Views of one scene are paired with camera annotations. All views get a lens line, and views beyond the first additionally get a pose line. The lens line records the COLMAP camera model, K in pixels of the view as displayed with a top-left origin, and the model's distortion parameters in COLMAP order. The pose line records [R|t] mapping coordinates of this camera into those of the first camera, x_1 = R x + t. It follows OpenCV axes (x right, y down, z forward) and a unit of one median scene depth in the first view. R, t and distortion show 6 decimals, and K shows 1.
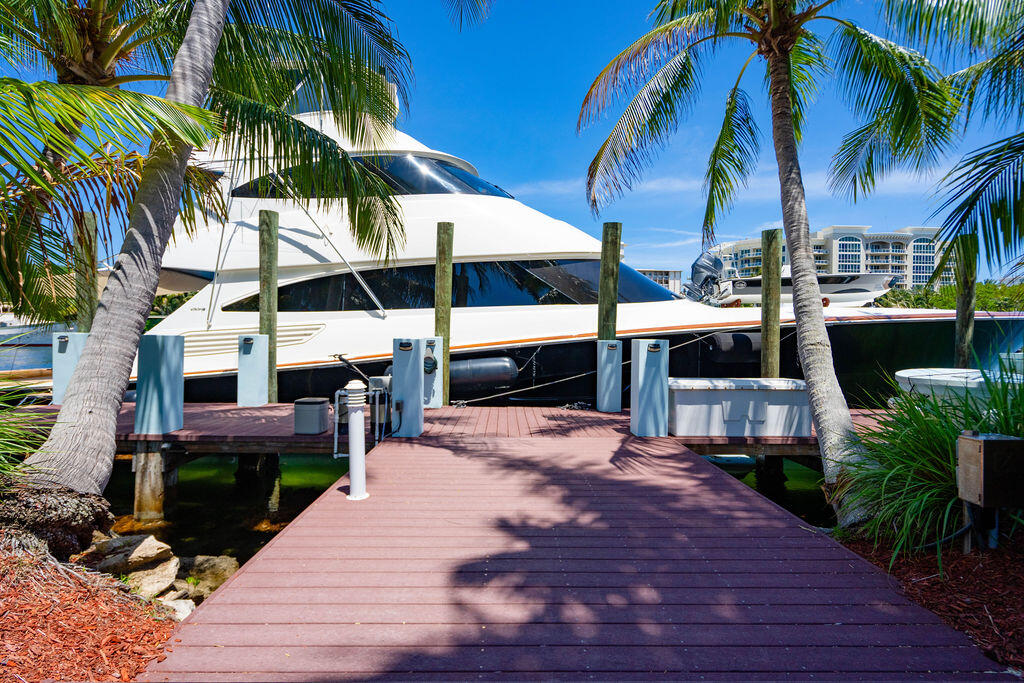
lens RADIAL K [[470.9, 0, 511.4], [0, 470.9, 343.9], [0, 0, 1]] dist [0.004793, 0.001318]
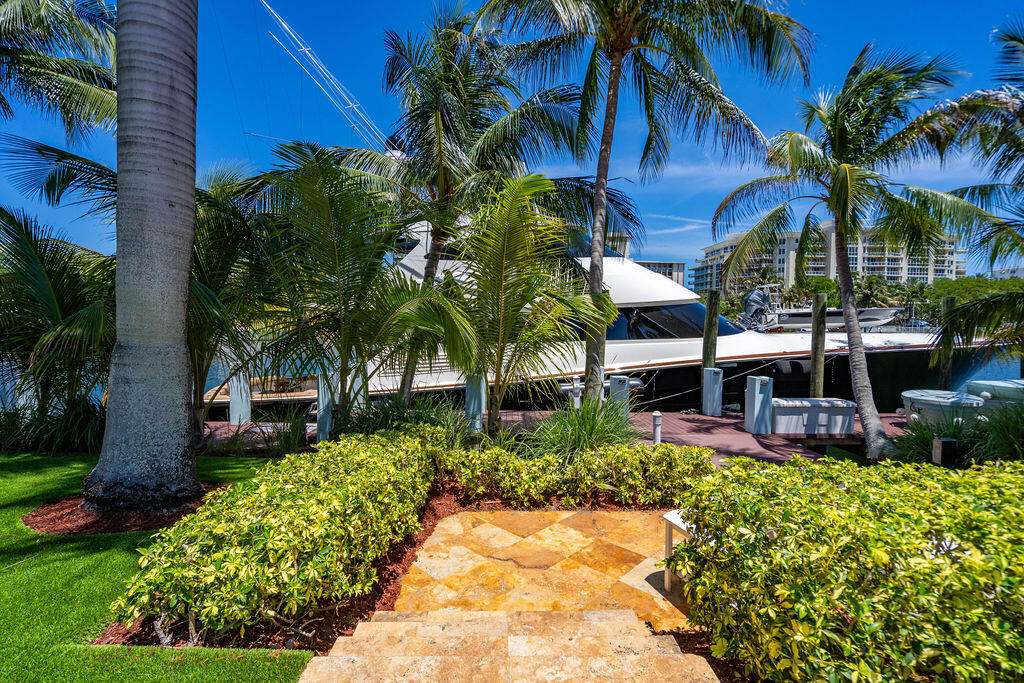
lens RADIAL K [[470.9, 0, 512.3], [0, 470.9, 339.5], [0, 0, 1]] dist [0.004793, 0.001318]
pose [[0.999945, 0.005121, 0.009127, -0.431078], [-0.005298, 0.999795, 0.019565, -0.119905], [-0.009025, -0.019612, 0.999767, -0.483881]]
